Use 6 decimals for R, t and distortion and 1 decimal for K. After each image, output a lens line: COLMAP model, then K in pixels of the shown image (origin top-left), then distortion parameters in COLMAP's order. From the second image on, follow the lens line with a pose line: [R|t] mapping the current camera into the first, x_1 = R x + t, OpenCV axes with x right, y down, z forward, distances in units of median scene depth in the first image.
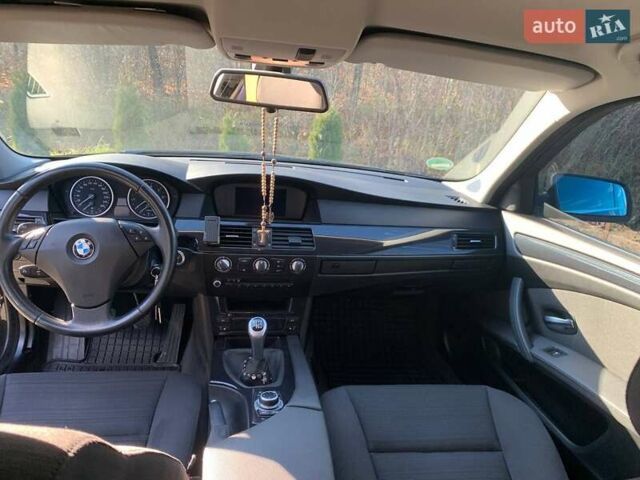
lens RADIAL K [[440.0, 0, 317.2], [0, 440.0, 245.8], [0, 0, 1]] dist [0.000743, -0.001426]
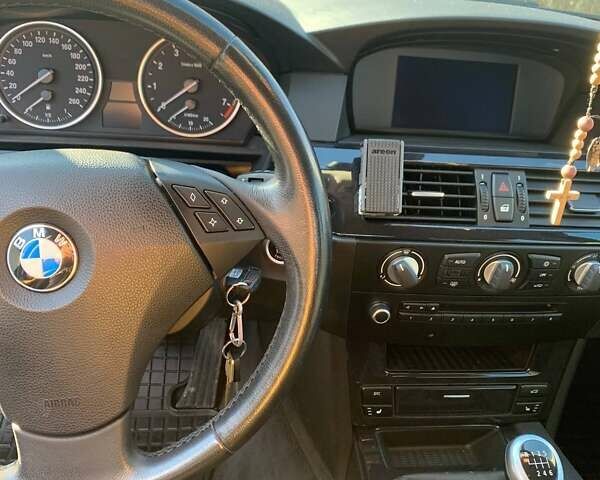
lens RADIAL K [[585.5, 0, 314.6], [0, 585.5, 241.0], [0, 0, 1]] dist [-0.001069, -0.040652]
pose [[0.999550, 0.024531, -0.017288, -0.279600], [-0.021495, 0.987206, 0.157993, -0.058399], [0.020942, -0.157550, 0.987289, 0.505542]]
